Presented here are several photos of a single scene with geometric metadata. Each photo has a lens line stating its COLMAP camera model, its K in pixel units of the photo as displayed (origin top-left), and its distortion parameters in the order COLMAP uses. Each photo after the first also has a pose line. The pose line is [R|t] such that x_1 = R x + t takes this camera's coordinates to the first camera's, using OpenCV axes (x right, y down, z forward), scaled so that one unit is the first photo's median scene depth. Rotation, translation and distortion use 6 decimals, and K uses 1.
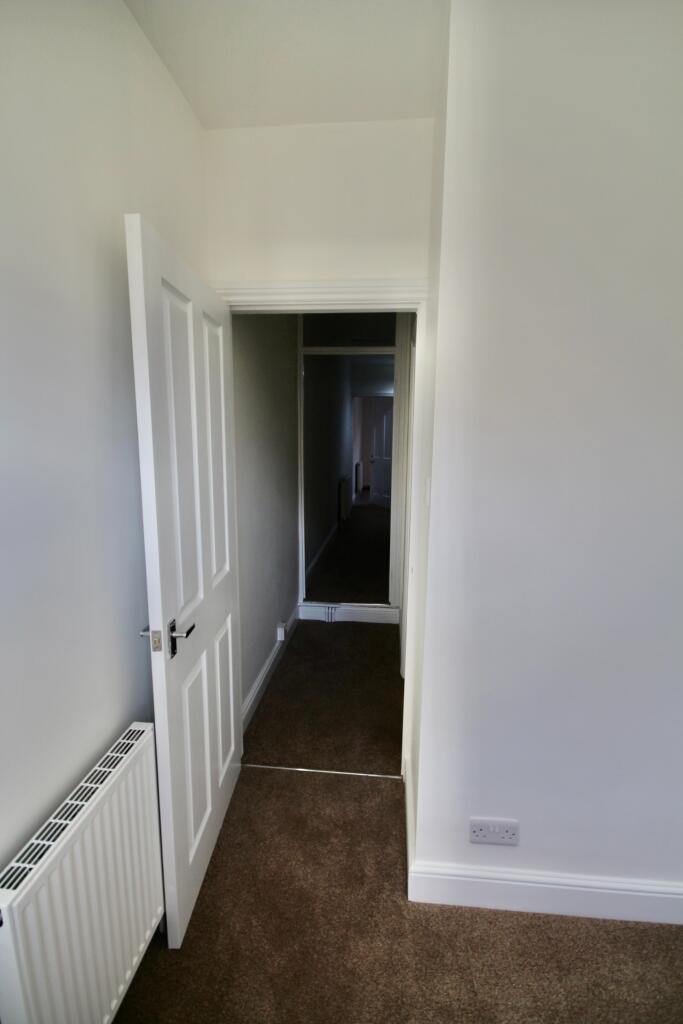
lens RADIAL K [[466.2, 0, 342.6], [0, 466.2, 513.9], [0, 0, 1]] dist [0.000829, -0.002653]
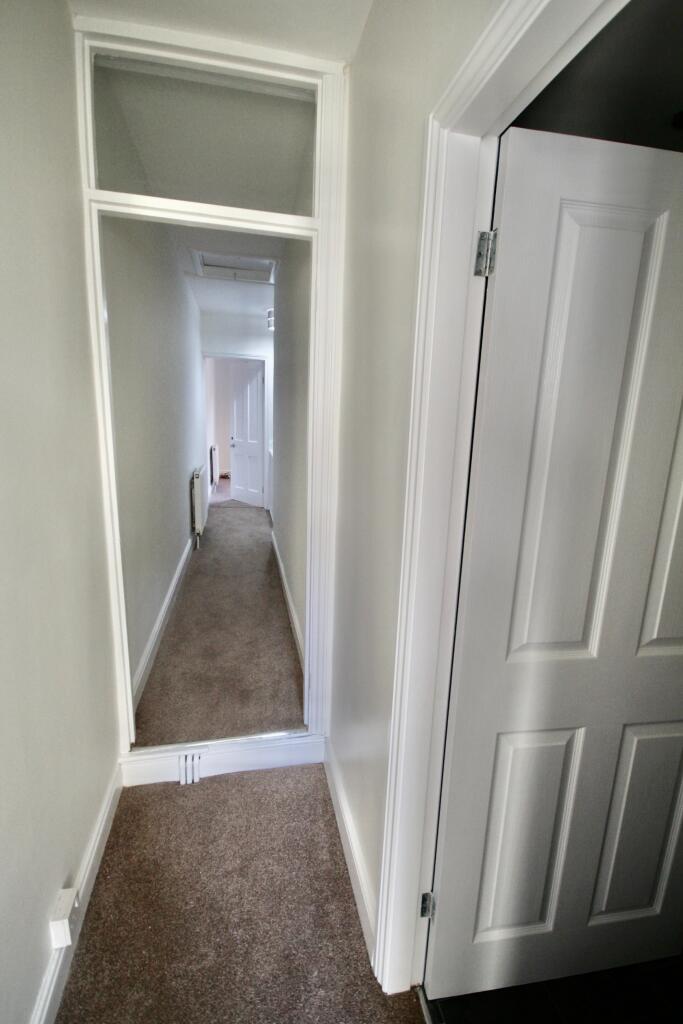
lens RADIAL K [[466.2, 0, 341.5], [0, 466.2, 512.8], [0, 0, 1]] dist [0.000829, -0.002653]
pose [[0.951619, -0.040747, 0.304567, -0.007427], [0.027354, 0.998467, 0.048116, -0.044762], [-0.306061, -0.037457, 0.951275, 0.280842]]
